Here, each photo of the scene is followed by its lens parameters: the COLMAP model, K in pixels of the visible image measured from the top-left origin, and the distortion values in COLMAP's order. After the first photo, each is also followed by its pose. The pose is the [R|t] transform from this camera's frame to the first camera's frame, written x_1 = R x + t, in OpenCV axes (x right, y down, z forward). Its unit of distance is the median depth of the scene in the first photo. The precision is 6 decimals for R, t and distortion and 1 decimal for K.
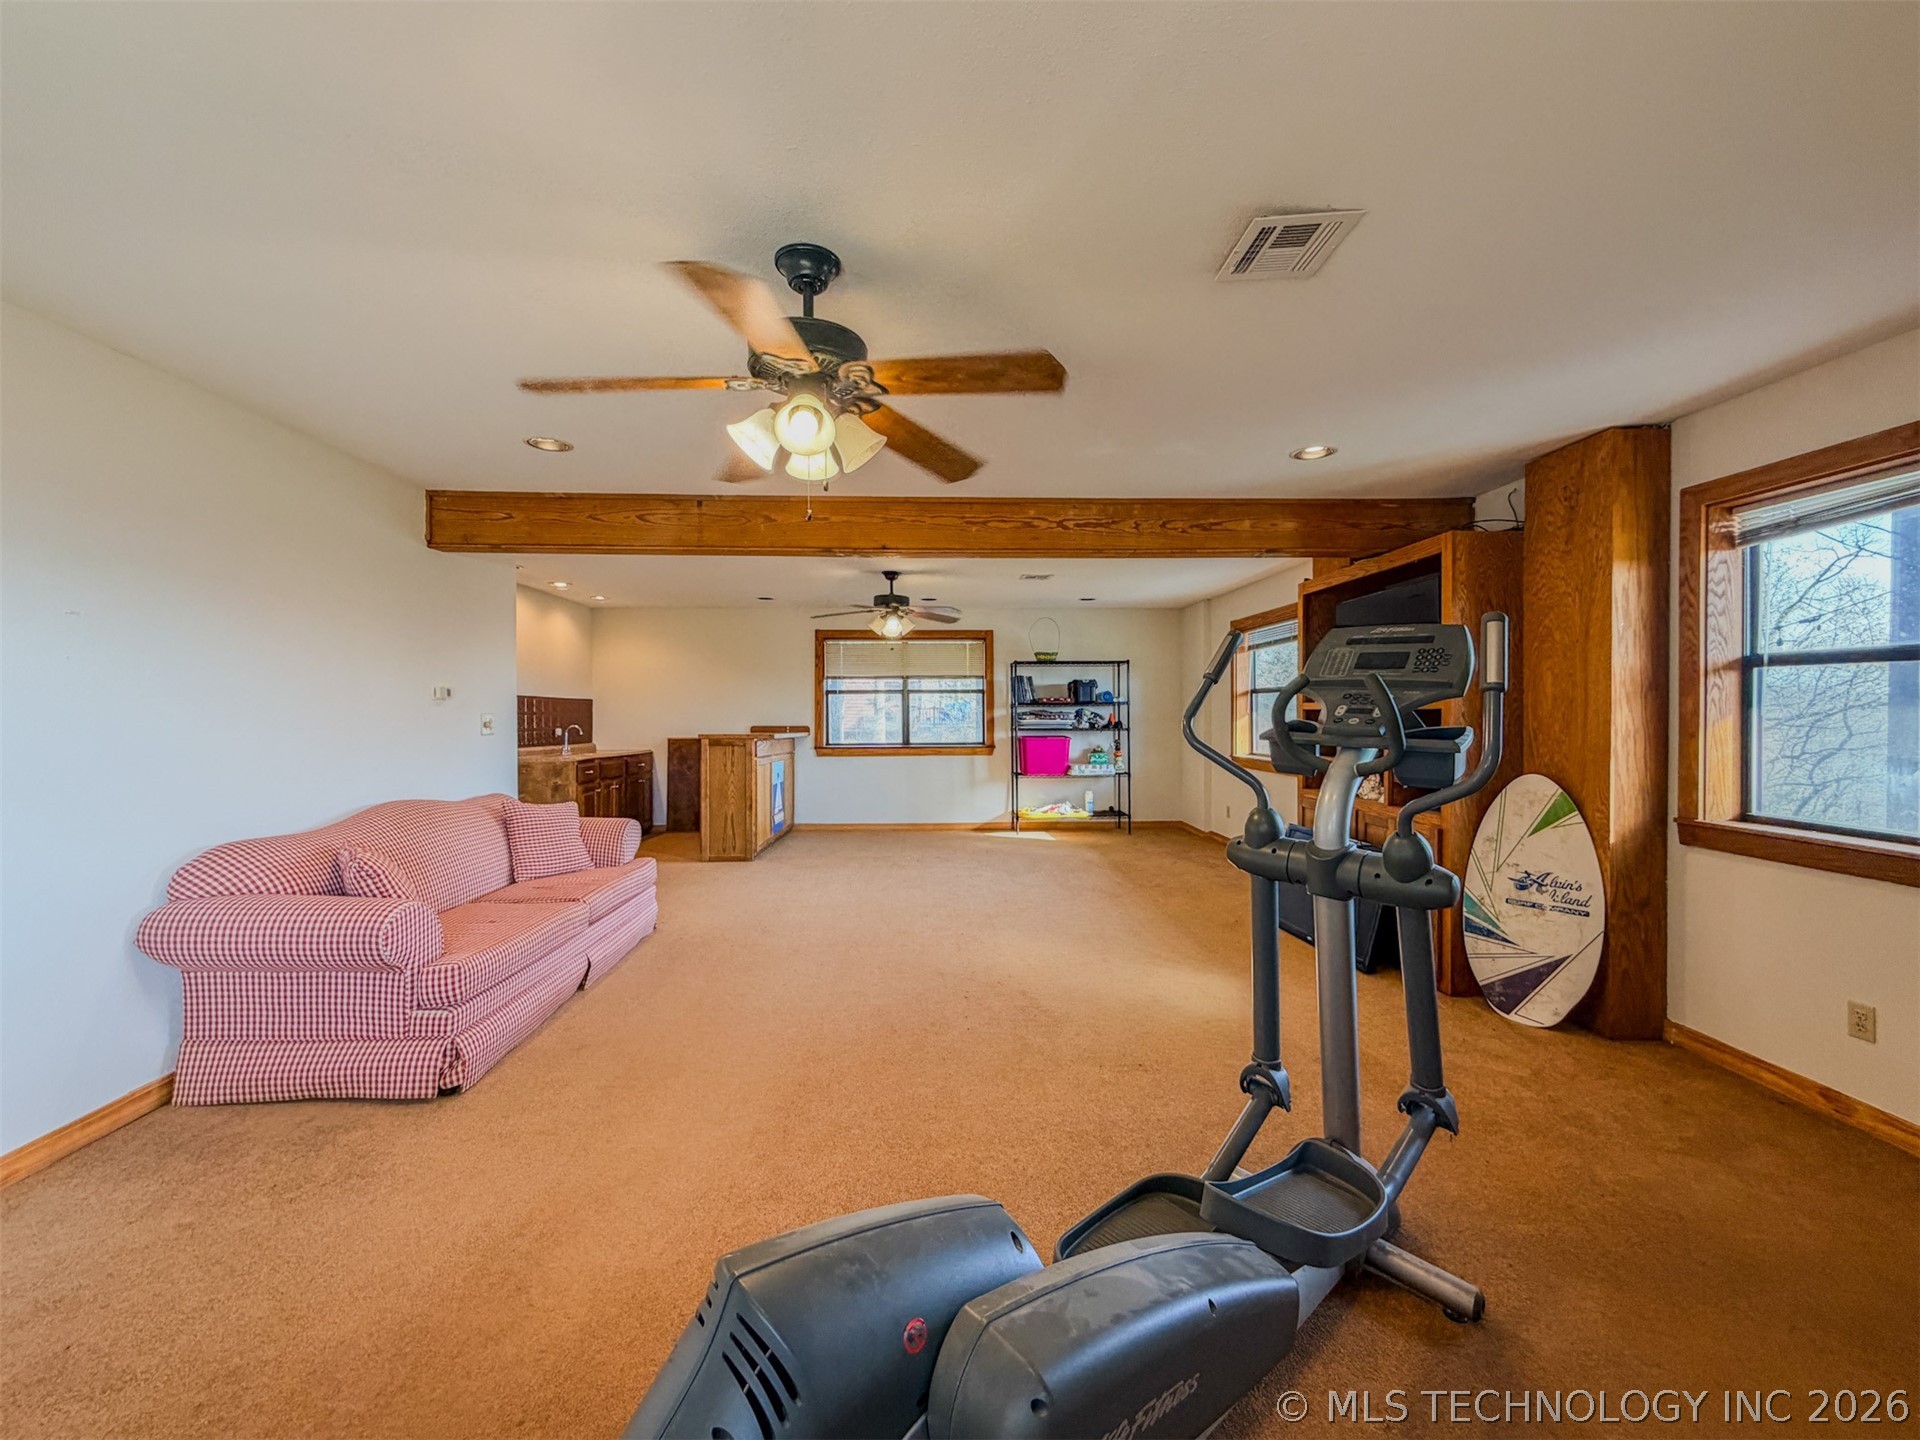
lens RADIAL K [[742.0, 0, 965.2], [0, 742.0, 722.0], [0, 0, 1]] dist [0.001082, -0.000004]
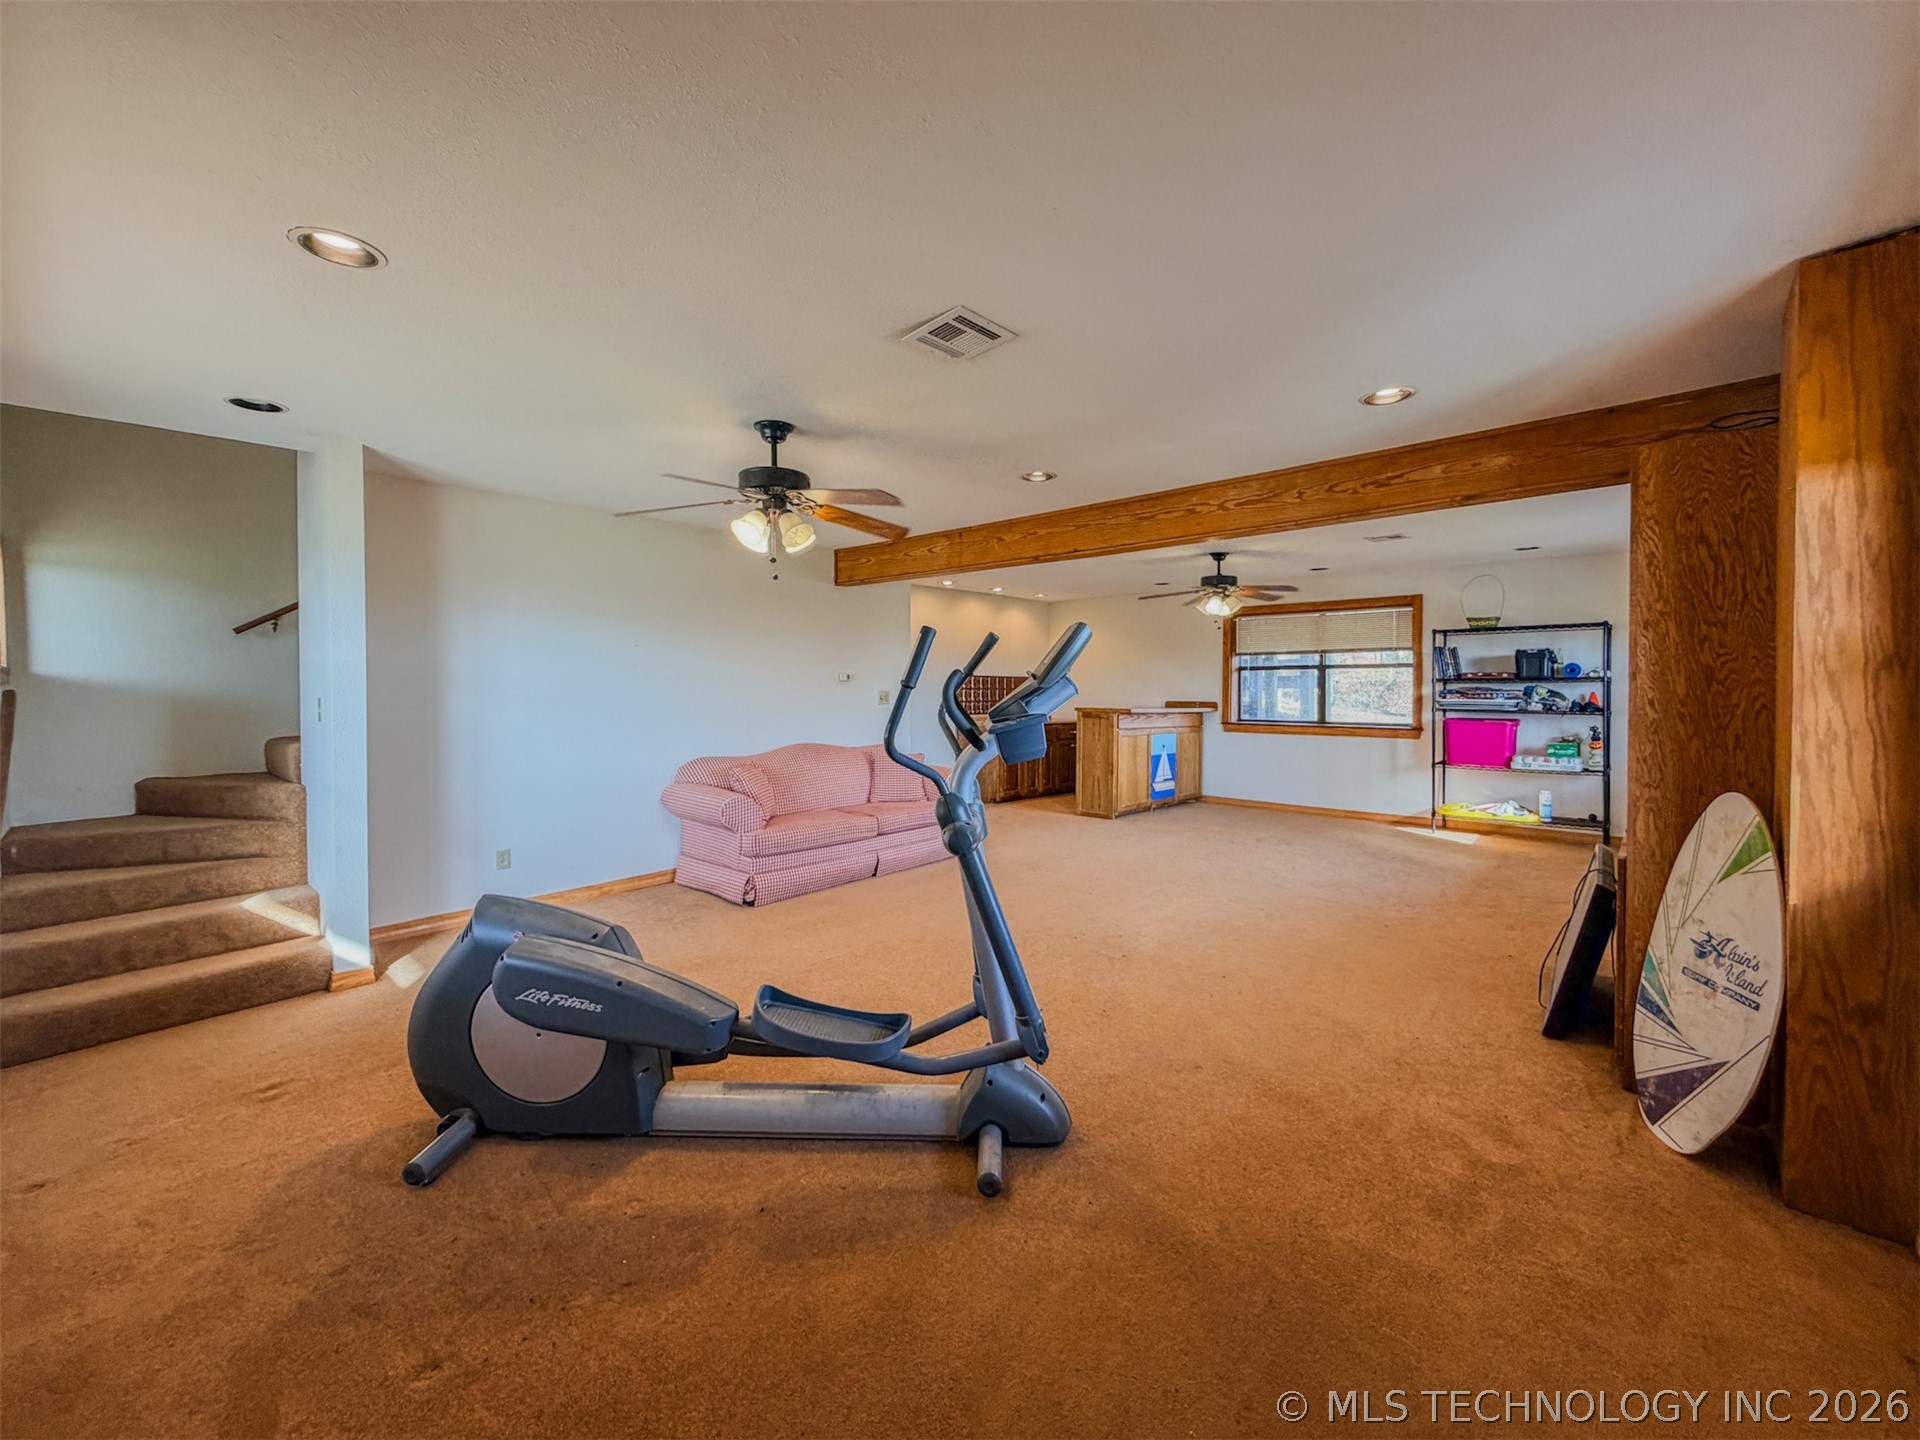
lens RADIAL K [[769.1, 0, 1011.0], [0, 769.1, 702.0], [0, 0, 1]] dist [0.001245, 0.000038]
pose [[0.740160, 0.017167, -0.672212, 0.332221], [-0.010989, 0.999849, 0.013435, -0.006261], [0.672341, -0.002557, 0.740237, 0.018083]]
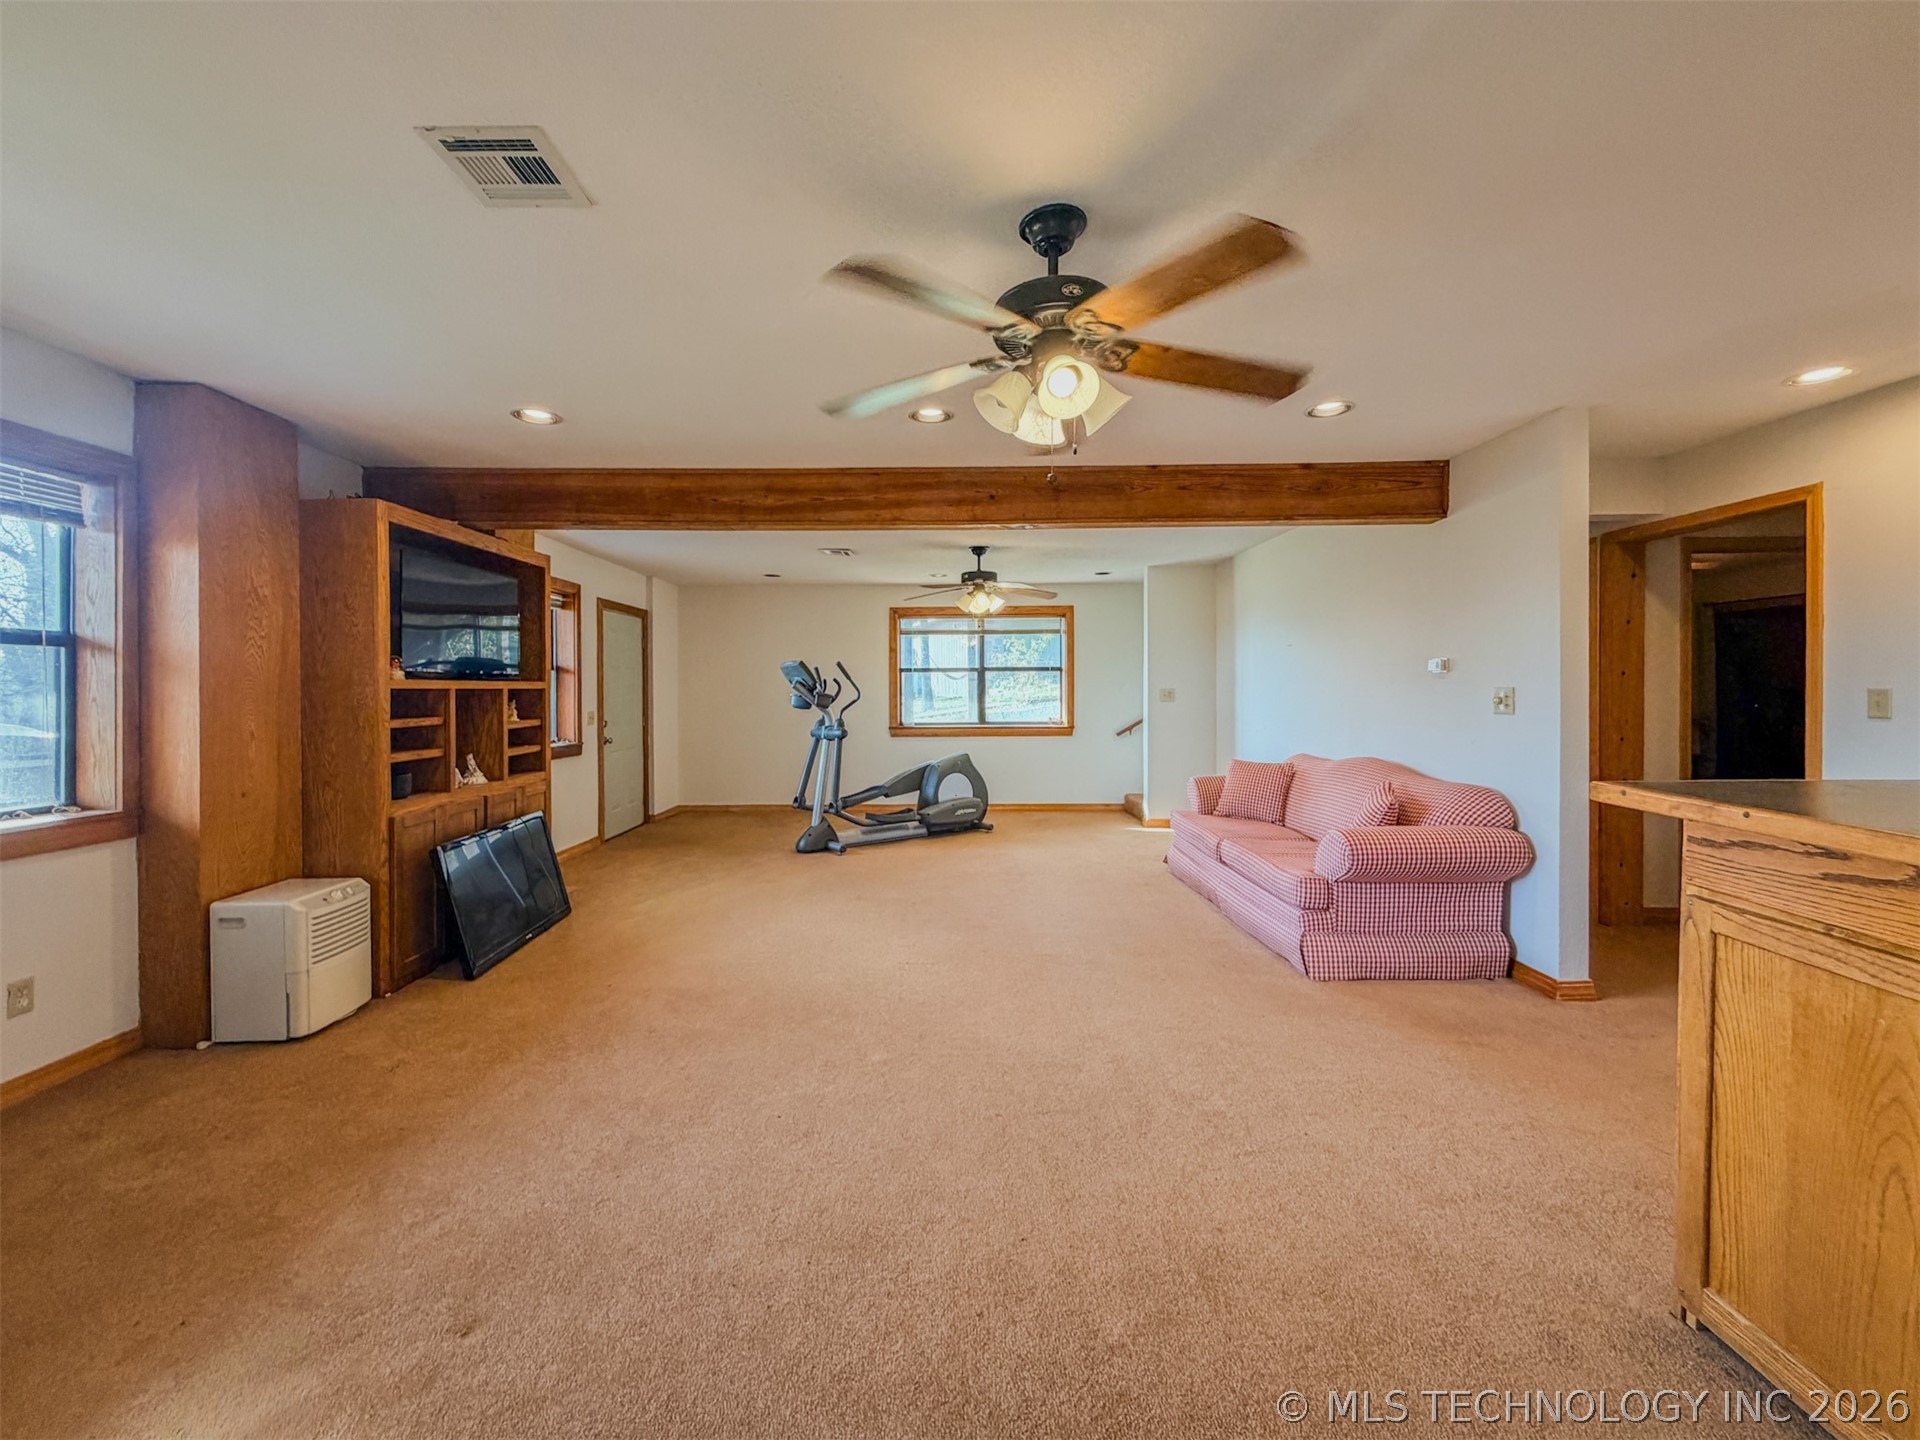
lens RADIAL K [[788.2, 0, 924.0], [0, 788.2, 690.3], [0, 0, 1]] dist [0.000131, -0.000016]
pose [[-0.996757, 0.006587, 0.080197, -0.058911], [0.008002, 0.999818, 0.017338, -0.015408], [-0.080068, 0.017923, -0.996628, 1.085078]]
